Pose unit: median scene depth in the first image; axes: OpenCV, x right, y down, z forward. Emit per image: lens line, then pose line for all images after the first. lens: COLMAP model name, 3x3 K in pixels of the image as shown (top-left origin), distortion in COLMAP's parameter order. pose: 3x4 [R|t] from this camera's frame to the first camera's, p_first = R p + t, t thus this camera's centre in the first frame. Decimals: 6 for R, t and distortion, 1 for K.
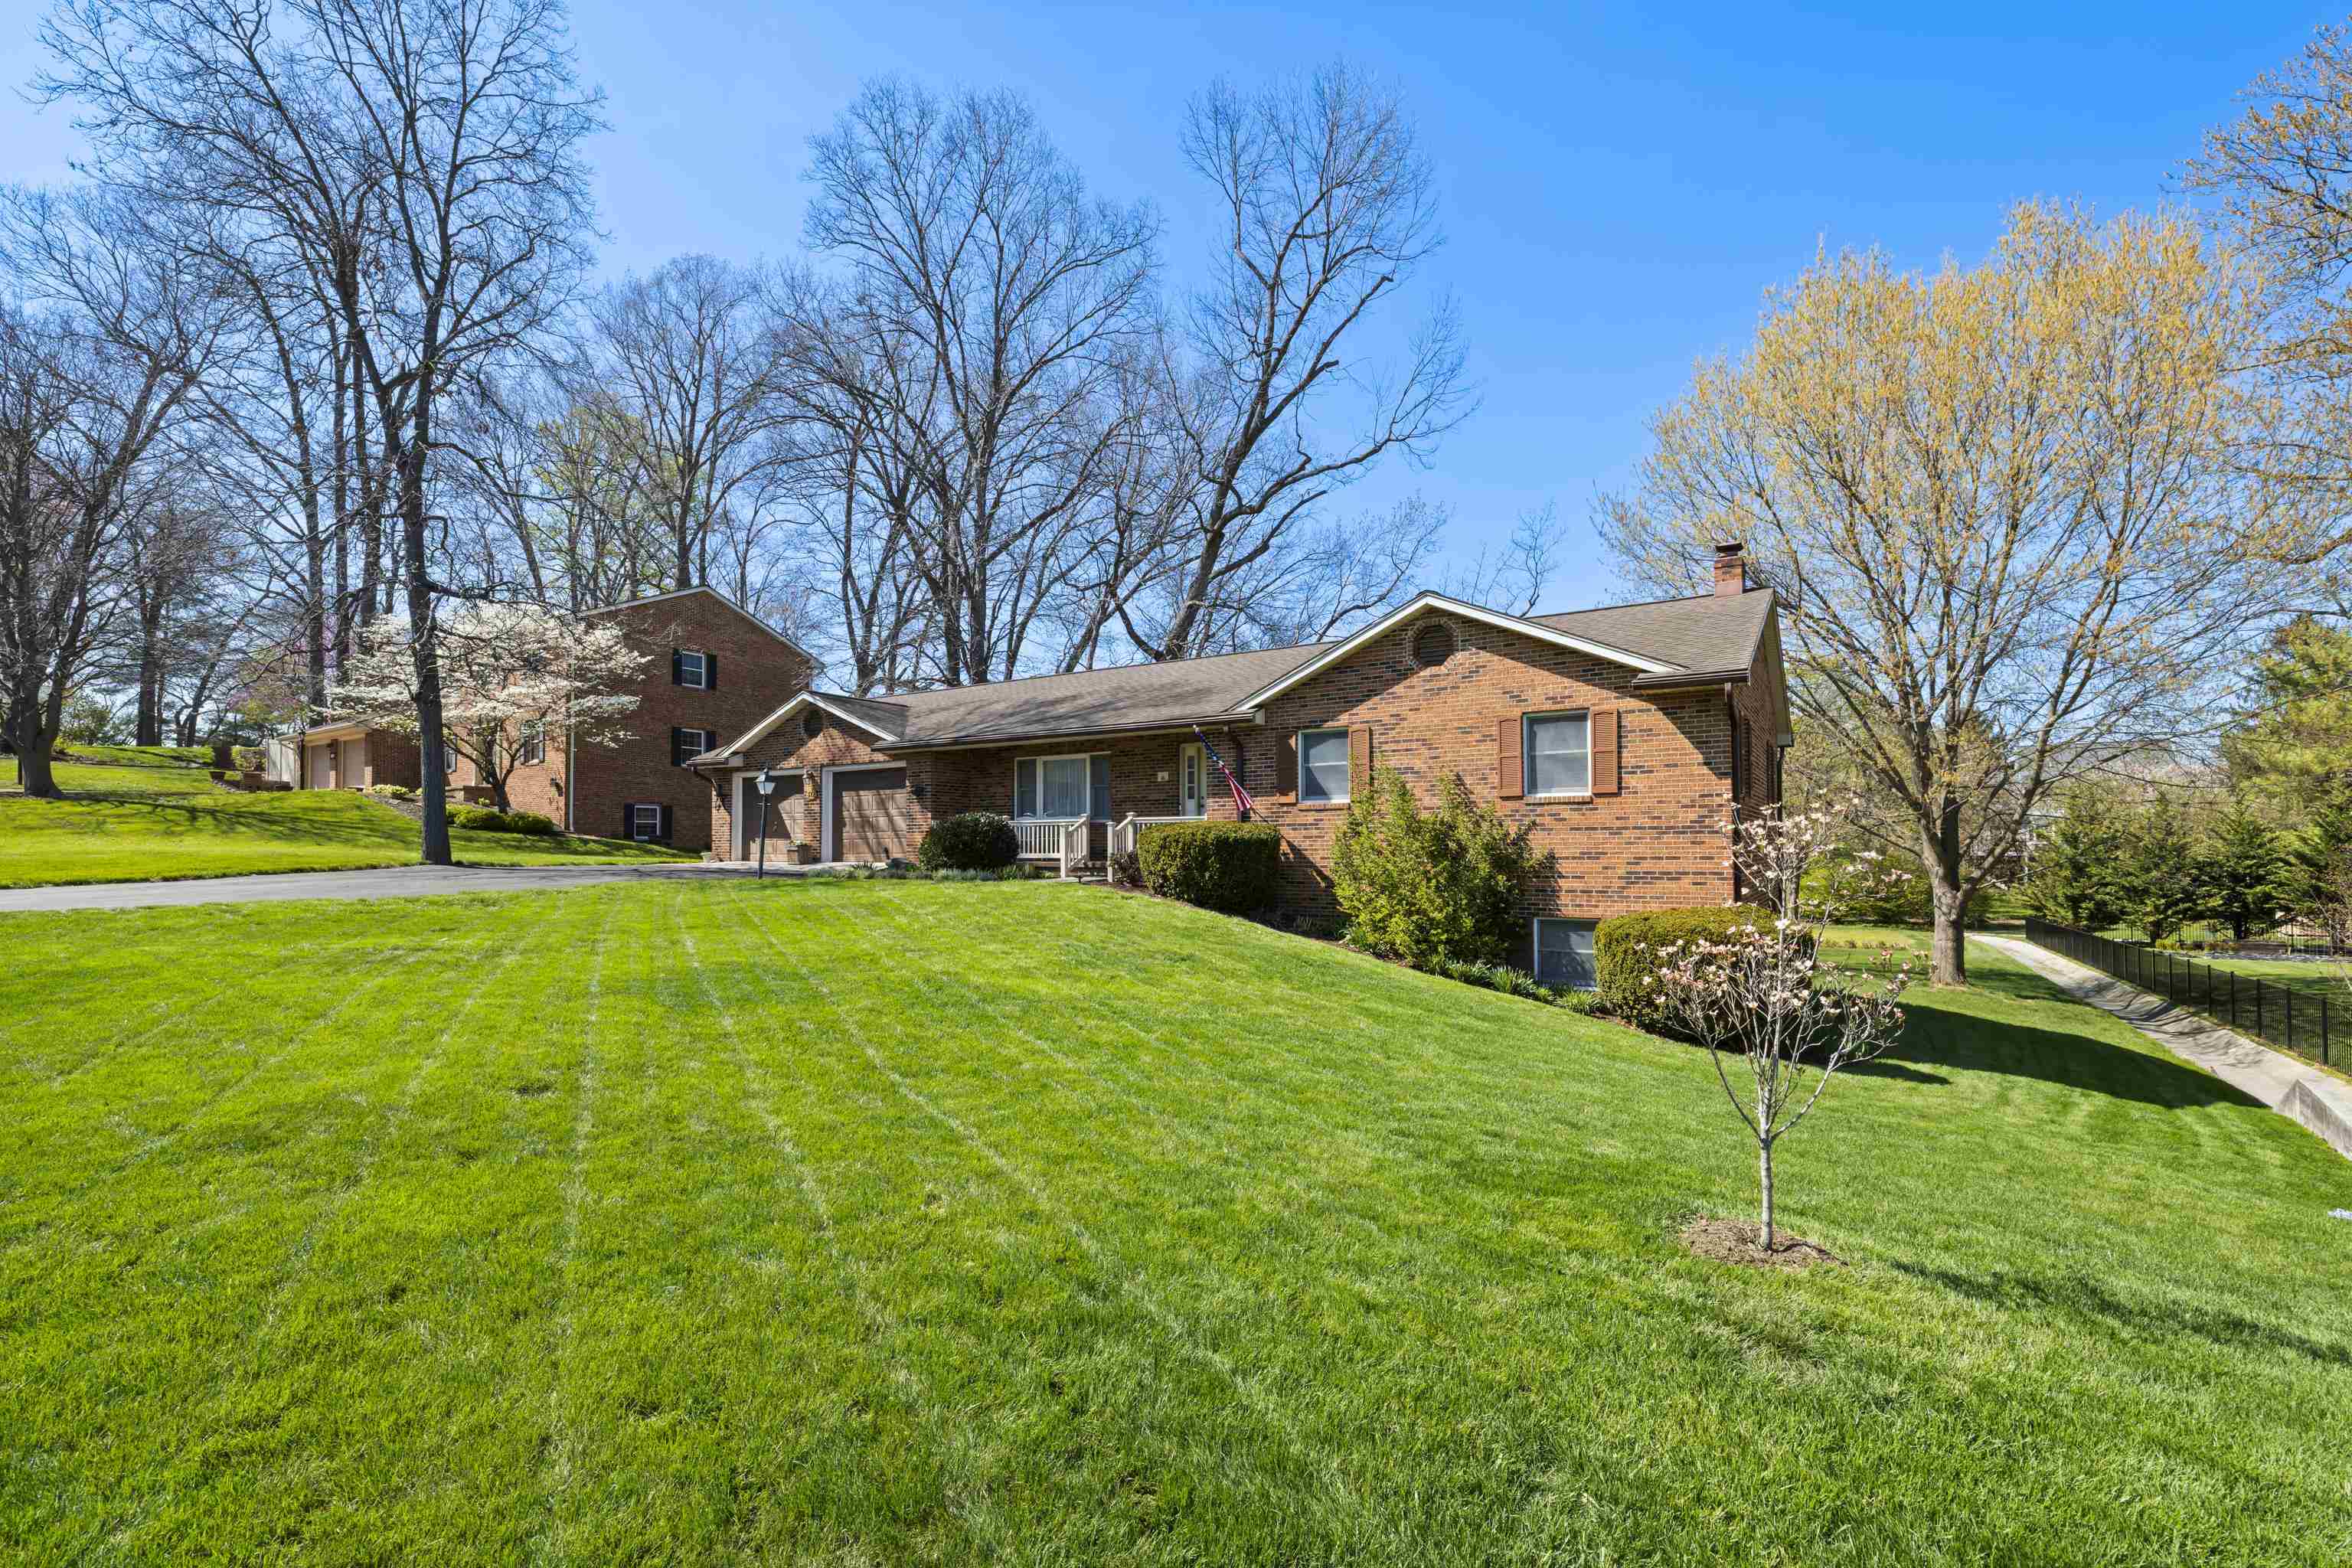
lens RADIAL K [[1024.8, 0, 1188.8], [0, 1024.8, 820.0], [0, 0, 1]] dist [0.003201, 0.000146]
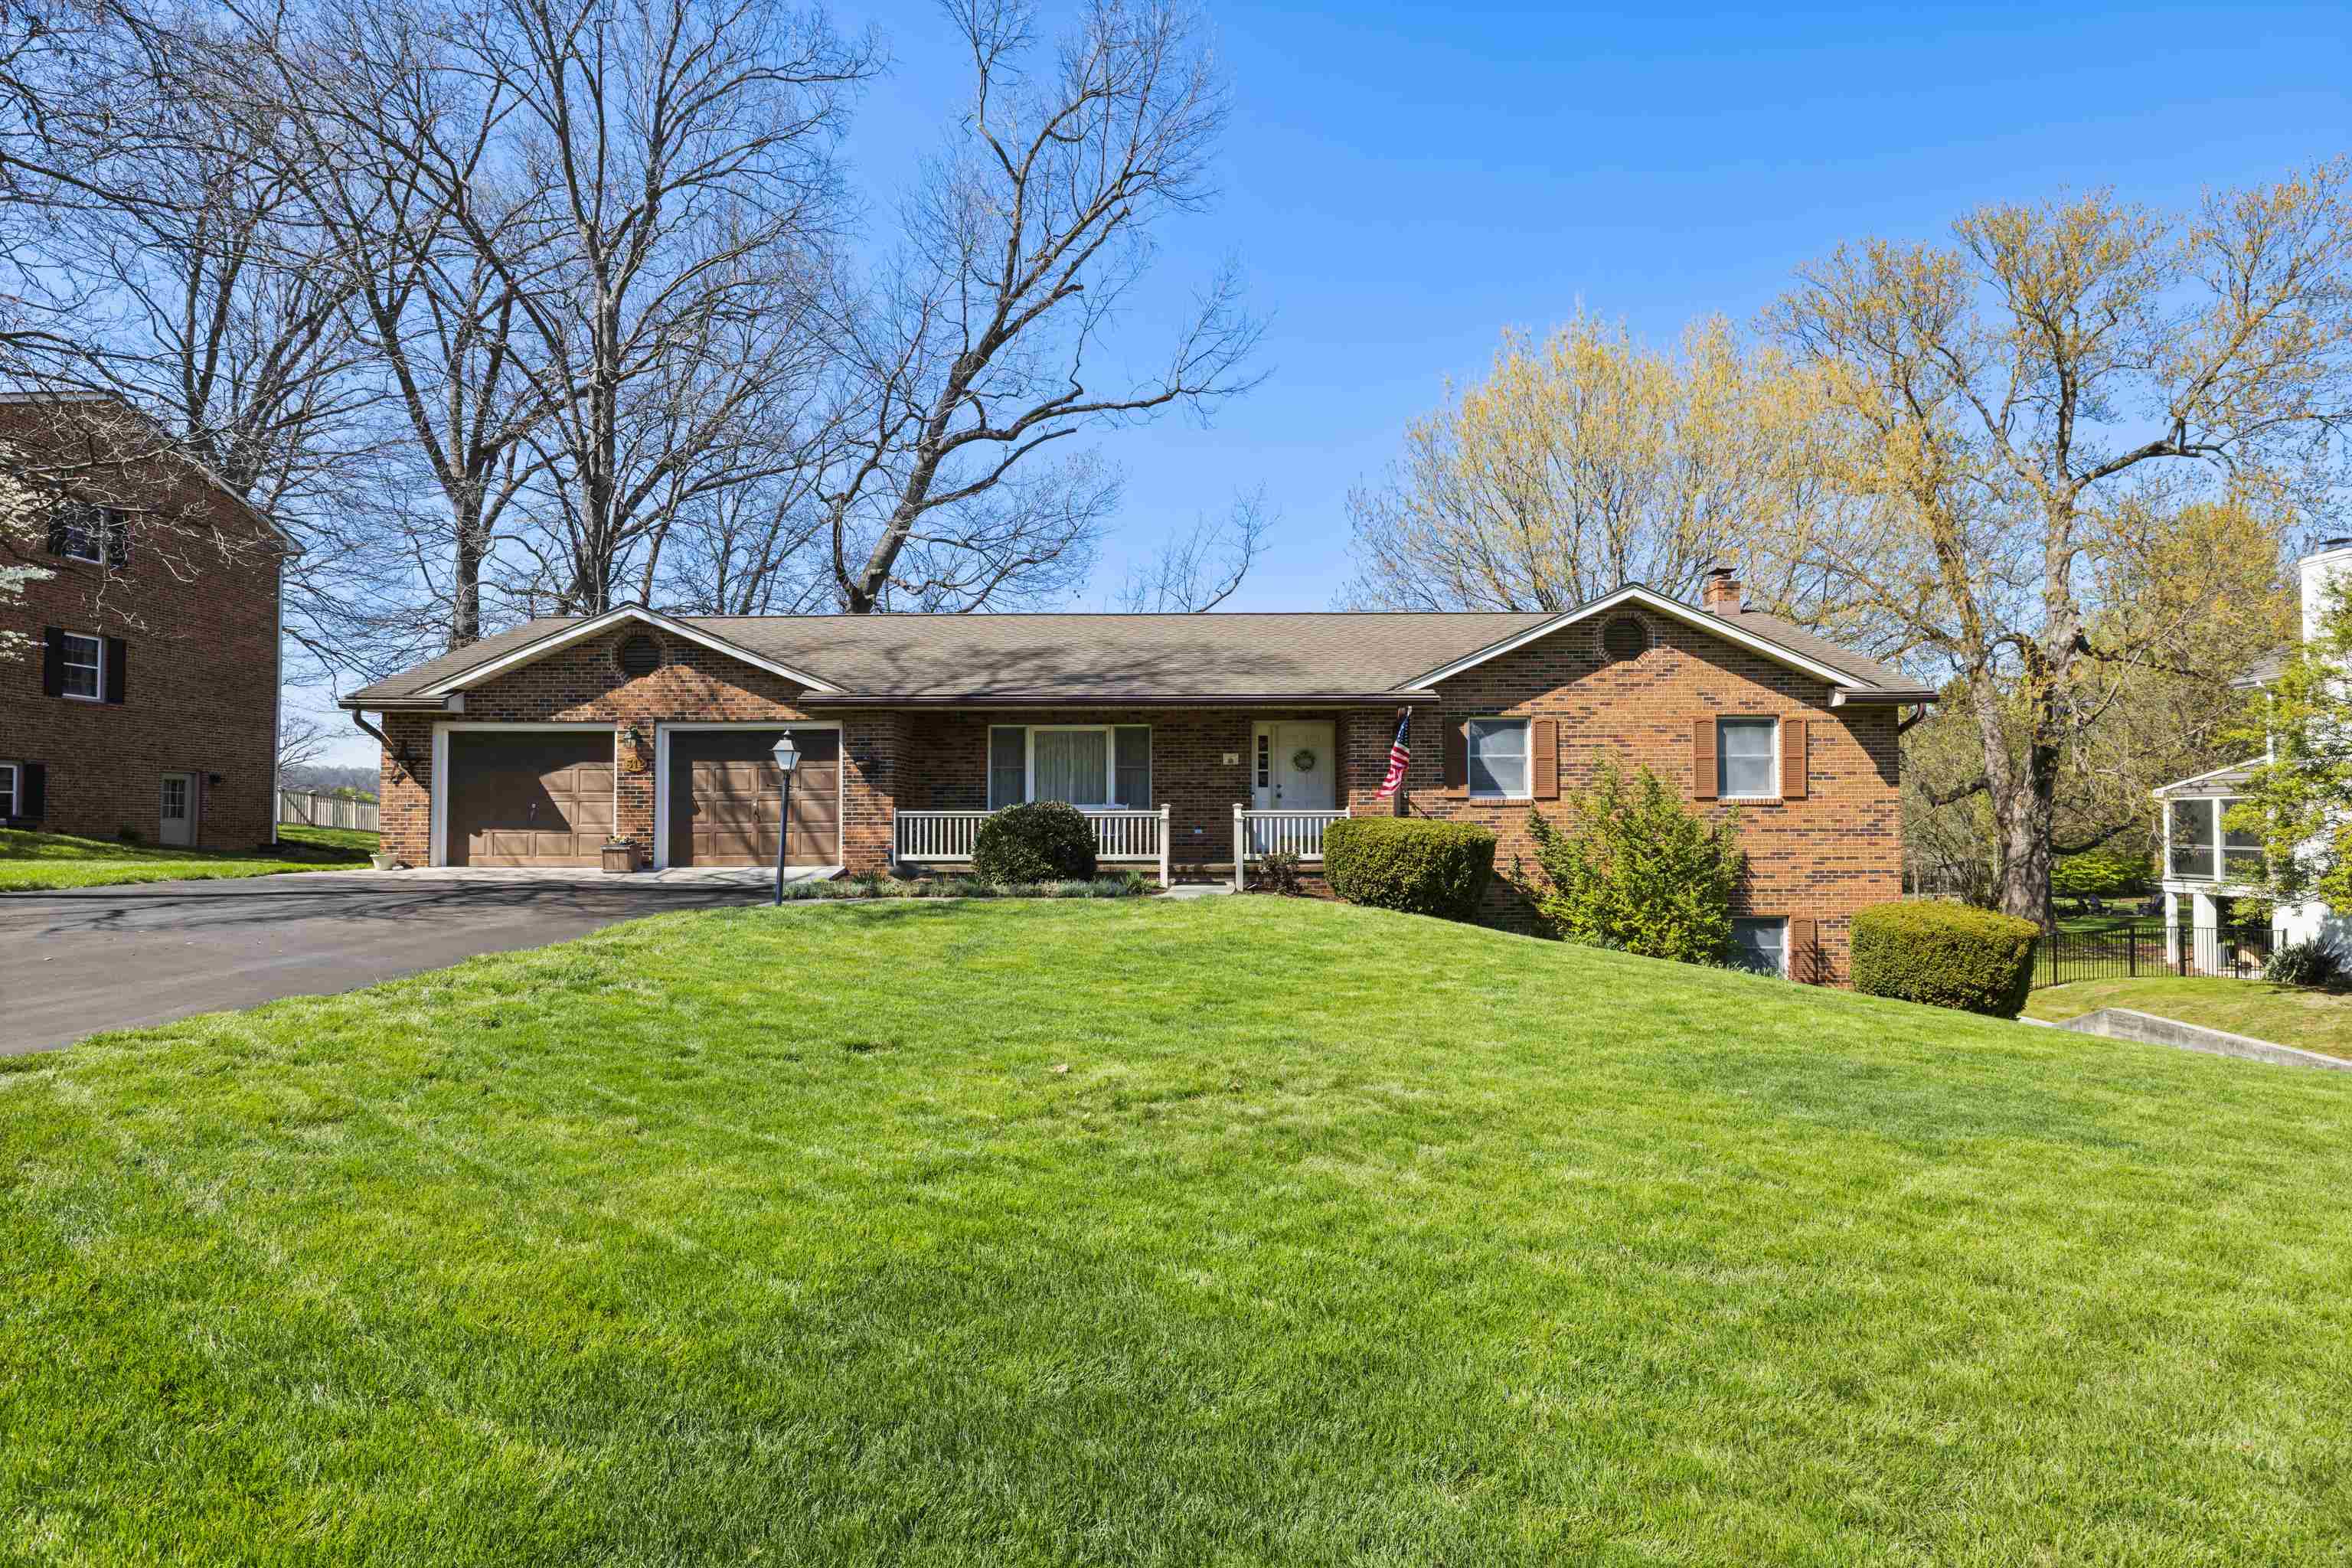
lens RADIAL K [[1106.9, 0, 1176.0], [0, 1106.9, 784.0], [0, 0, 1]] dist [-0.004509, -0.000266]
pose [[0.849494, 0.019409, 0.527240, -0.608373], [-0.016396, 0.999812, -0.010389, -0.014052], [-0.527343, 0.000181, 0.849653, 0.303738]]
